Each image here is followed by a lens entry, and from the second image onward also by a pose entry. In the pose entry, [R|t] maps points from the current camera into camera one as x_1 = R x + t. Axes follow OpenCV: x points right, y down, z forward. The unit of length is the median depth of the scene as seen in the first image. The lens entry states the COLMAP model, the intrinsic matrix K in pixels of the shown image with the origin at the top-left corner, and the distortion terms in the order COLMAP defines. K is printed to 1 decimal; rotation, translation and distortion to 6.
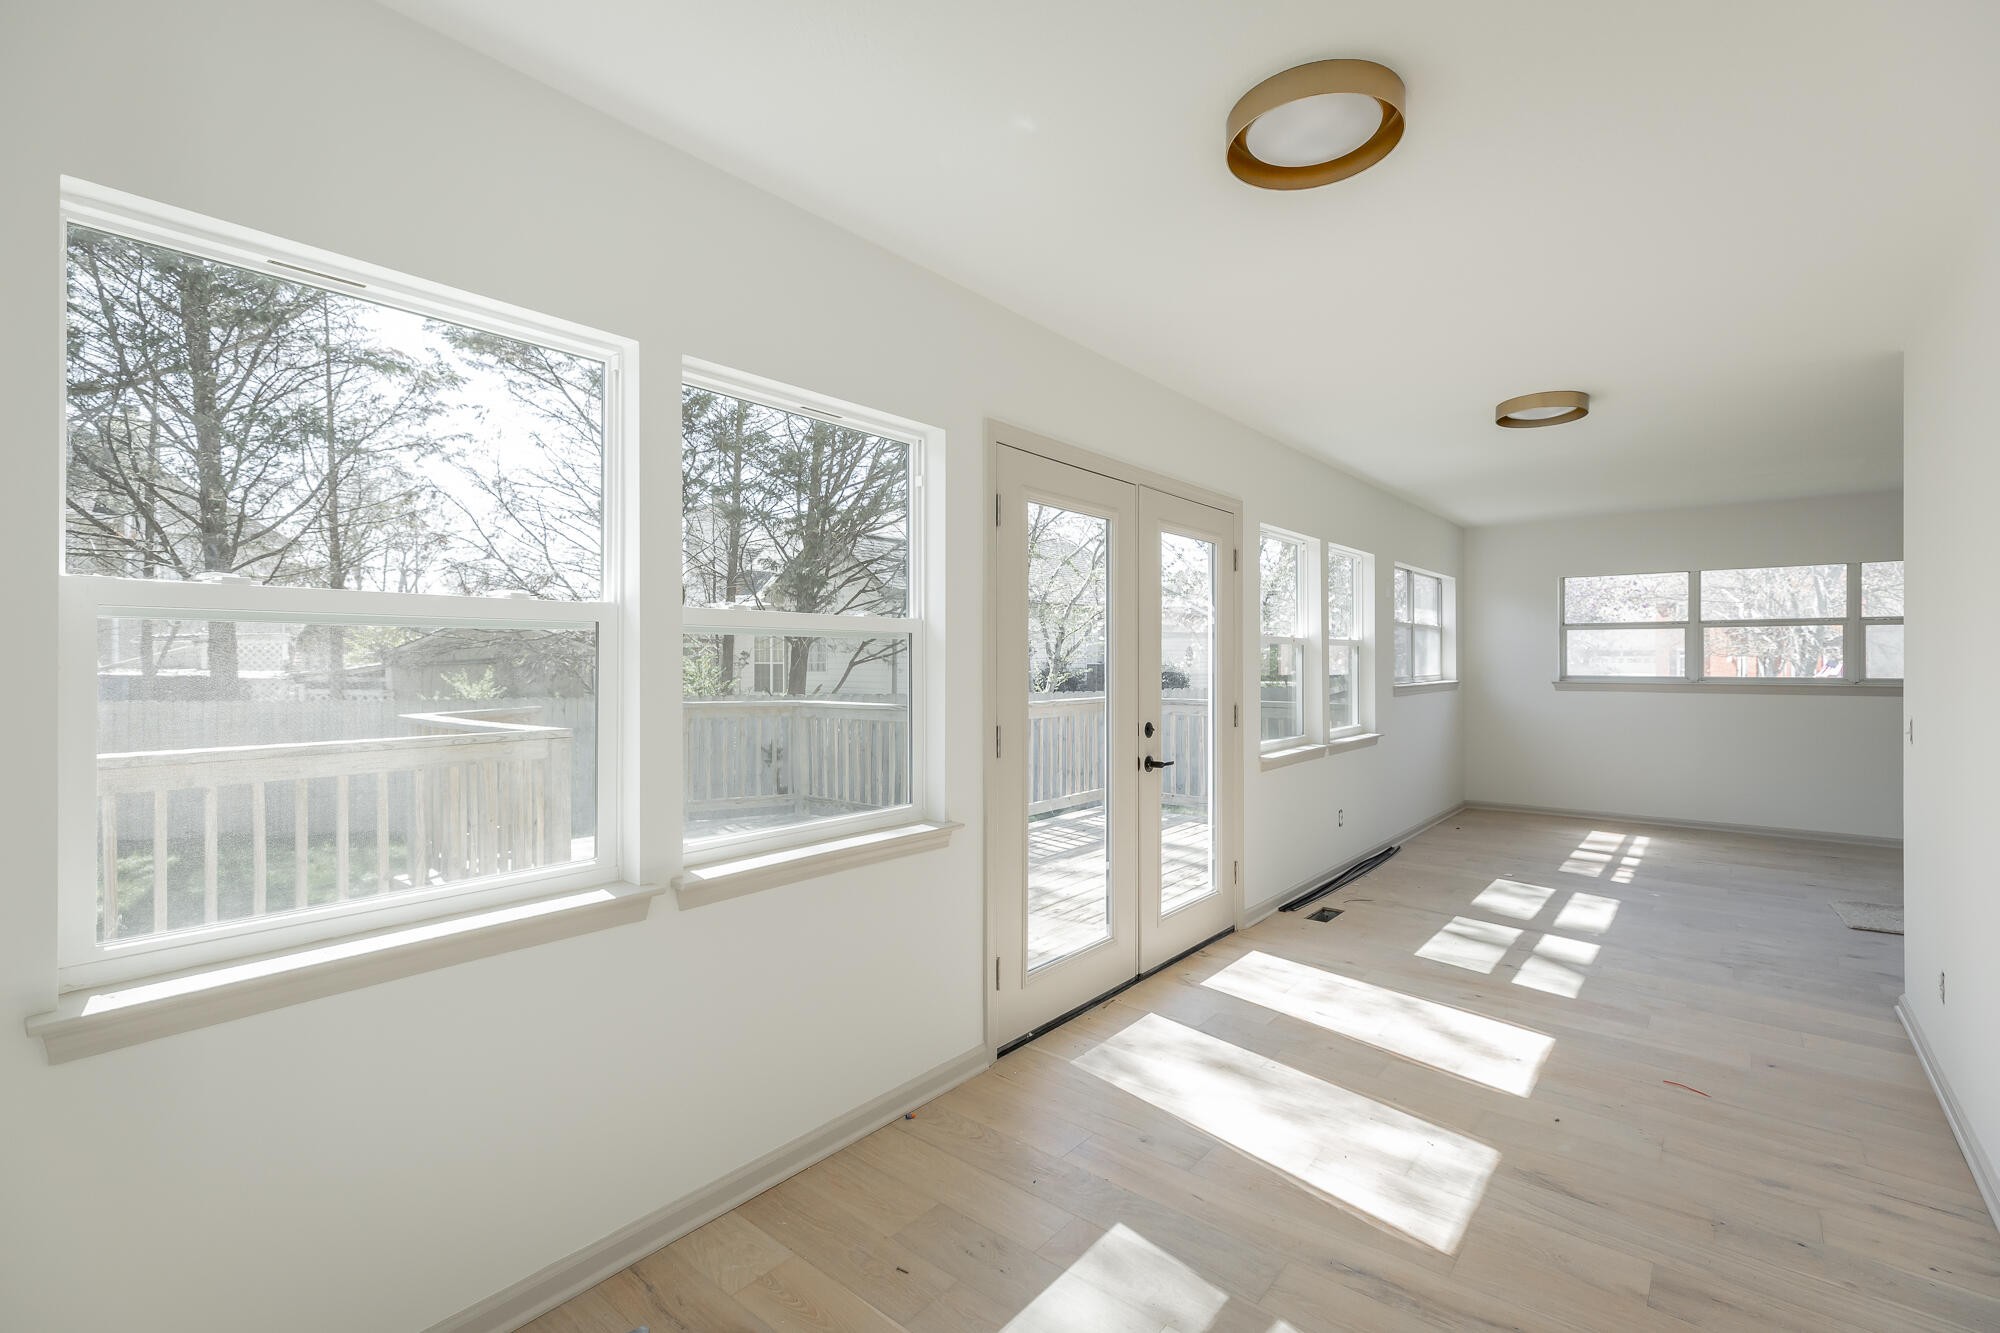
lens RADIAL K [[890.7, 0, 1000.0], [0, 890.7, 666.5], [0, 0, 1]] dist [0.002116, 0.000385]
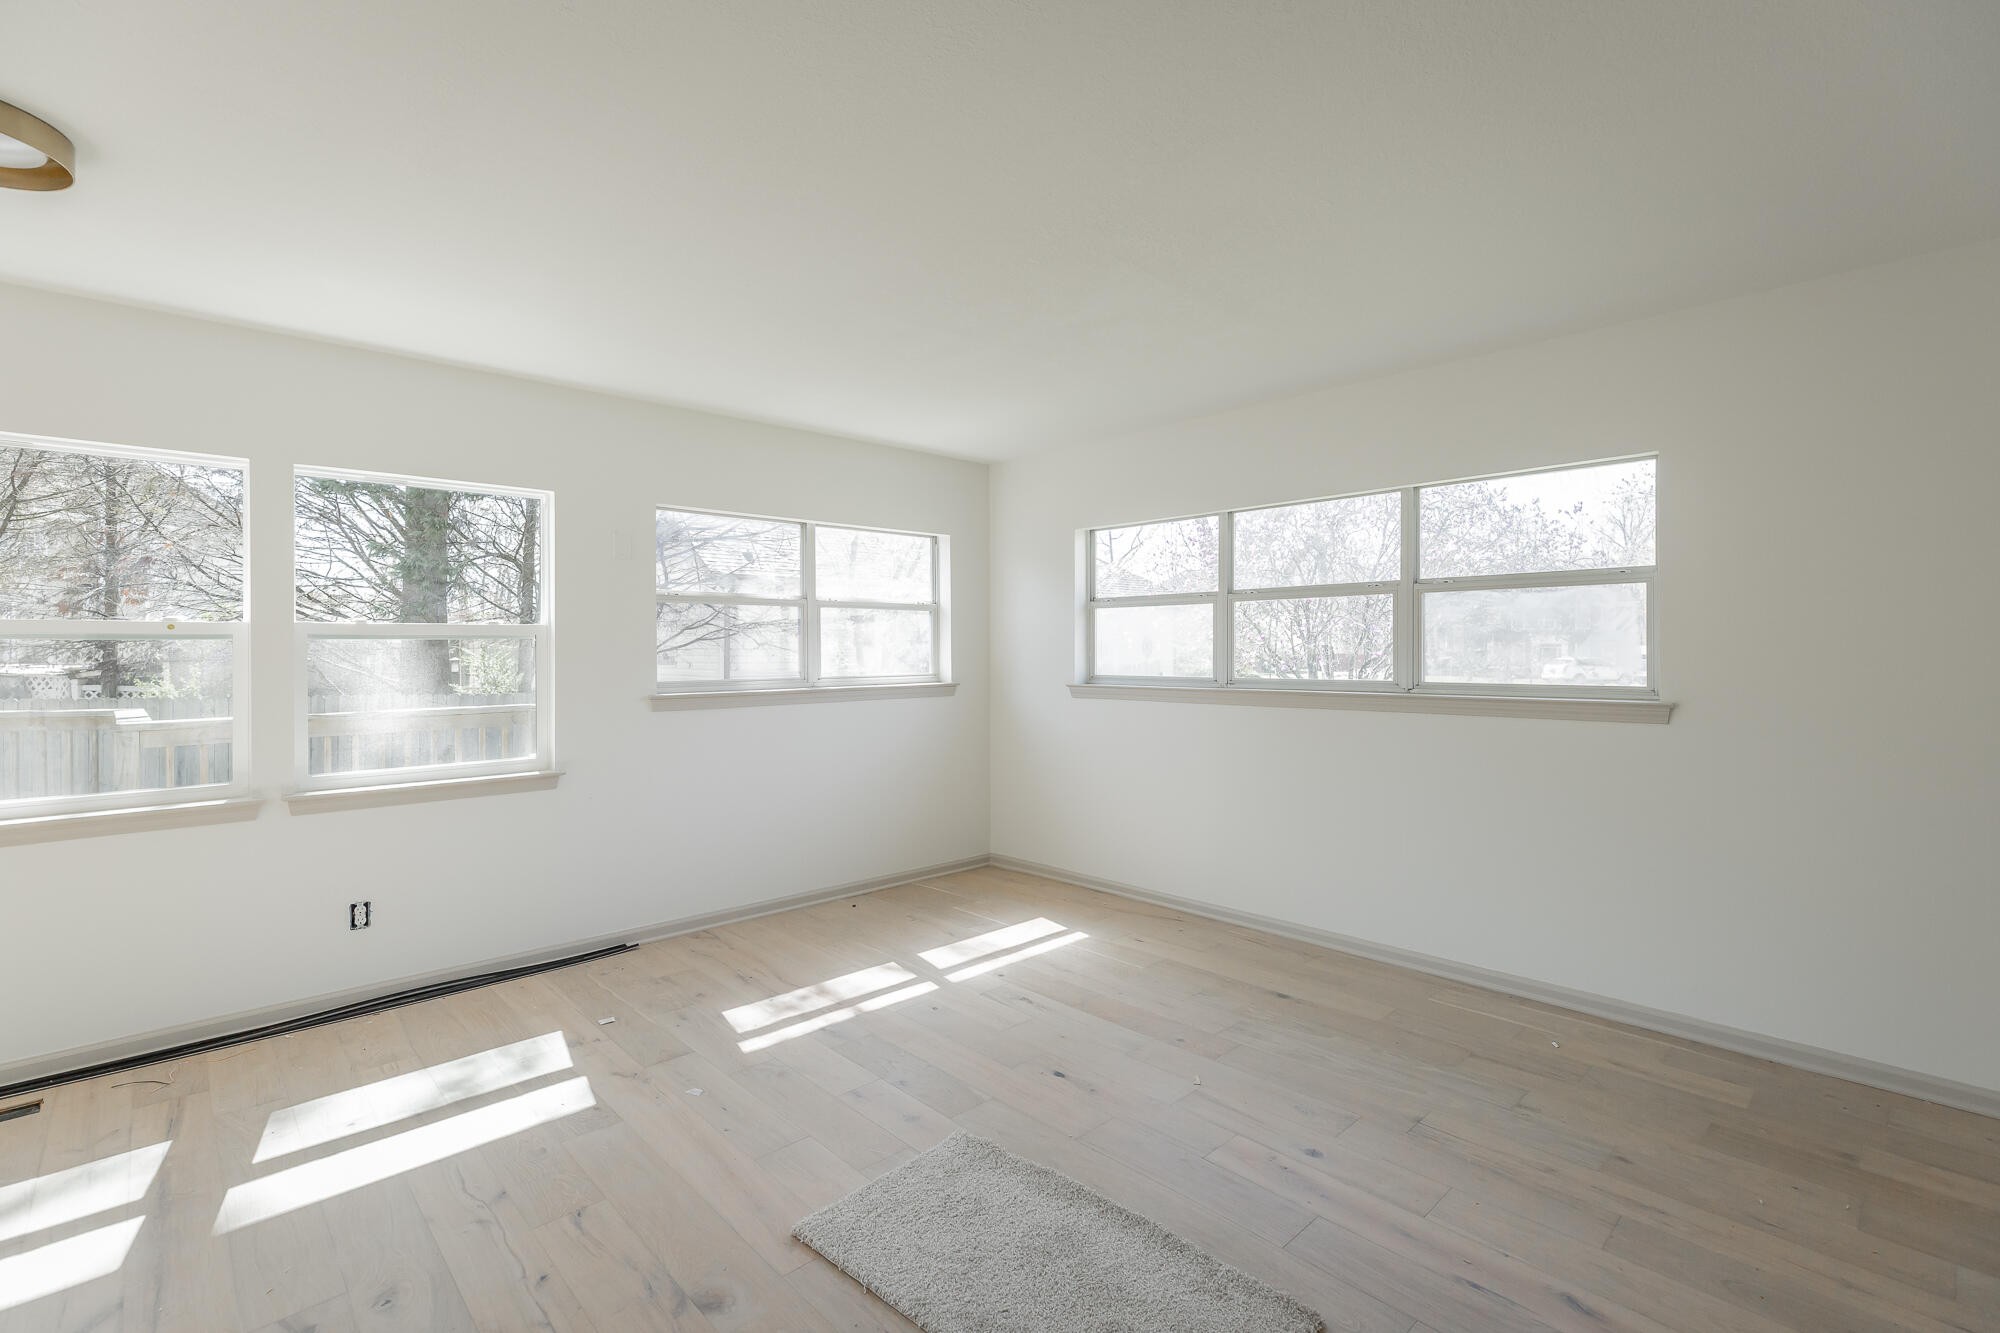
lens RADIAL K [[890.7, 0, 1000.0], [0, 890.7, 666.5], [0, 0, 1]] dist [0.002116, 0.000385]
pose [[0.992231, -0.002777, -0.124374, 0.713139], [0.004373, 0.999912, 0.012559, -0.005633], [0.124328, -0.013005, 0.992156, 0.353865]]
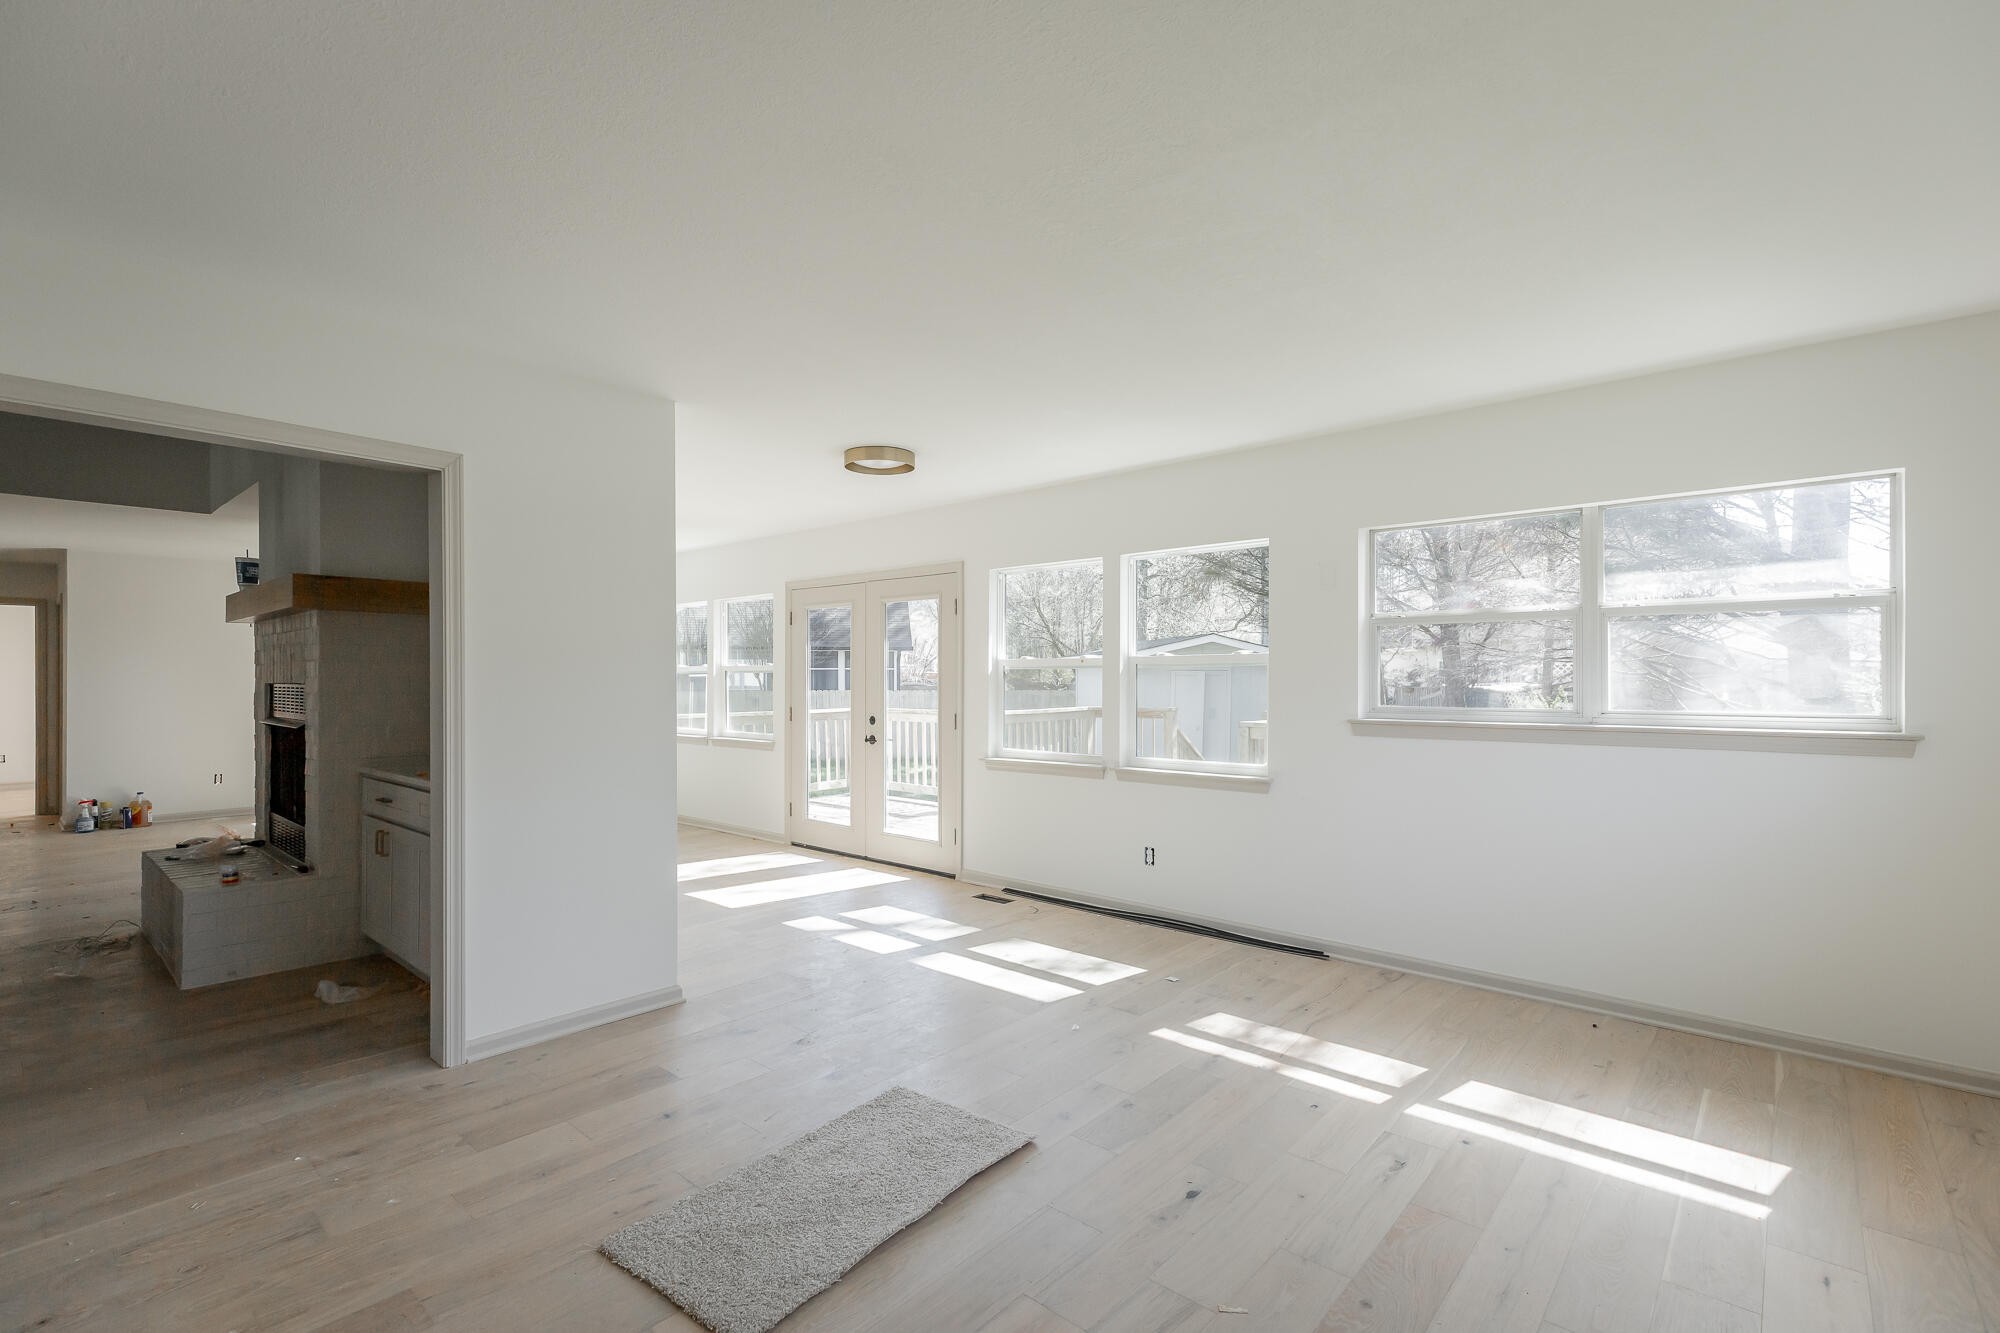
lens RADIAL K [[890.7, 0, 1000.0], [0, 890.7, 666.5], [0, 0, 1]] dist [0.002116, 0.000385]
pose [[-0.026887, -0.011887, -0.999568, 1.028115], [-0.003379, 0.999925, -0.011801, -0.008241], [0.999633, 0.003060, -0.026925, 0.695116]]
